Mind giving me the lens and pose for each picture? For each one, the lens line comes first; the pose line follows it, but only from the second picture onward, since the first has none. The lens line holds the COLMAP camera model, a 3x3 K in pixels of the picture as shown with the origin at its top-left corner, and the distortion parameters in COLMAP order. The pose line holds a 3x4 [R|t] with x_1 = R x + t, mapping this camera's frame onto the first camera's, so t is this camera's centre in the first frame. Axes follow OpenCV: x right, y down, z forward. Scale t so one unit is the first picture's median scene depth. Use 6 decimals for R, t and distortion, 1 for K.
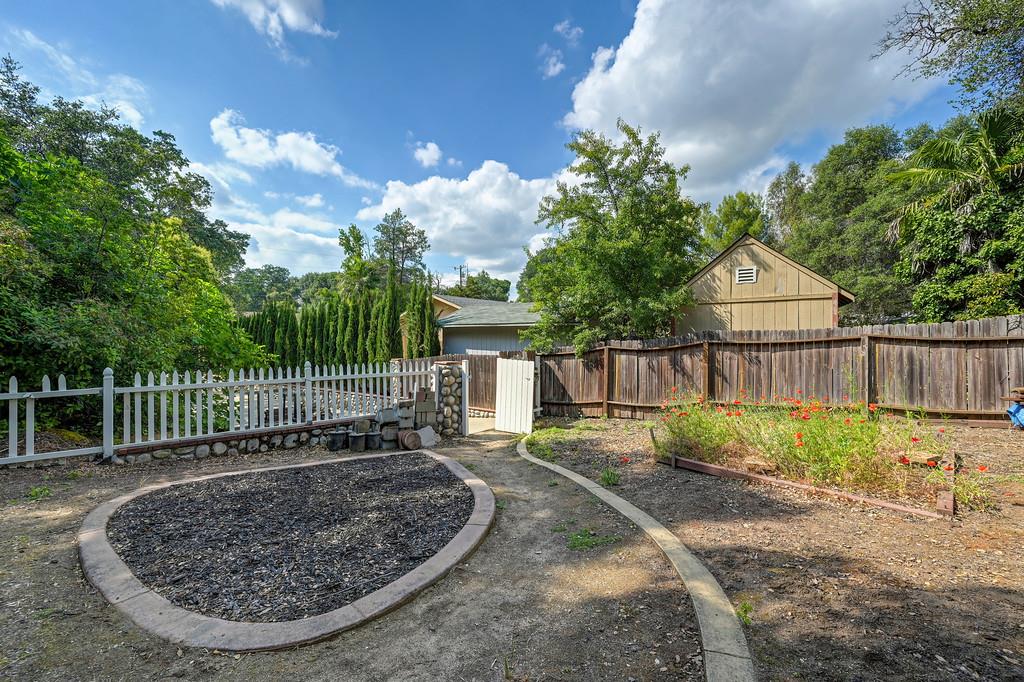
lens RADIAL K [[402.7, 0, 512.0], [0, 402.7, 341.0], [0, 0, 1]] dist [0.000099, 0.000178]
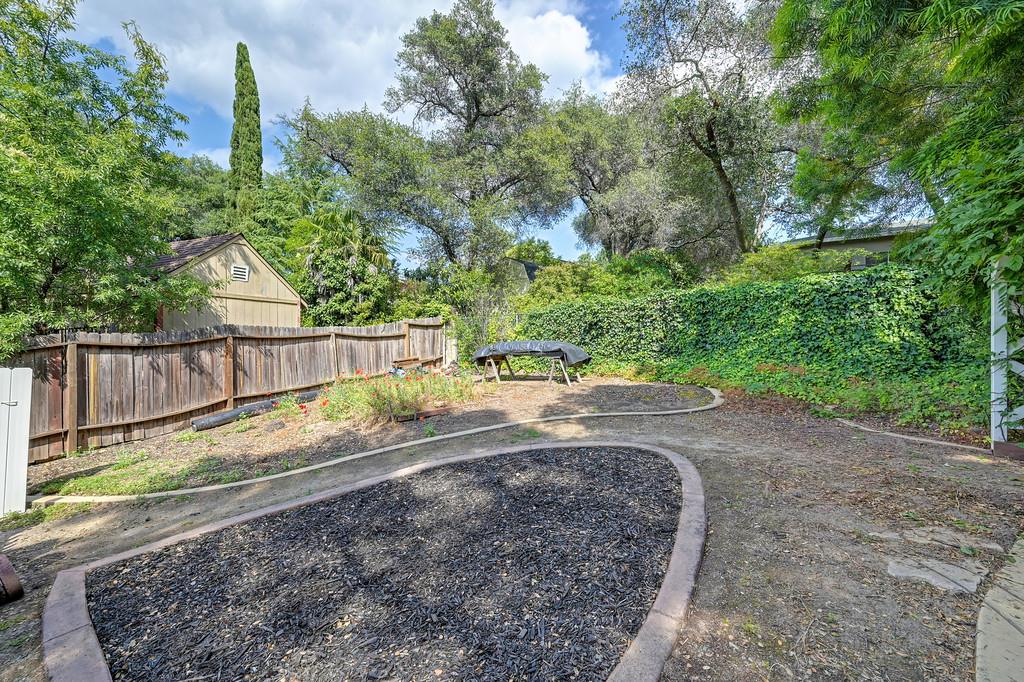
lens RADIAL K [[414.6, 0, 512.0], [0, 414.6, 341.0], [0, 0, 1]] dist [0.000317, 0.000162]
pose [[-0.157326, 0.016432, 0.987410, -0.583500], [0.018705, 0.999732, -0.013656, 0.039375], [-0.987370, 0.016321, -0.157591, 0.476855]]
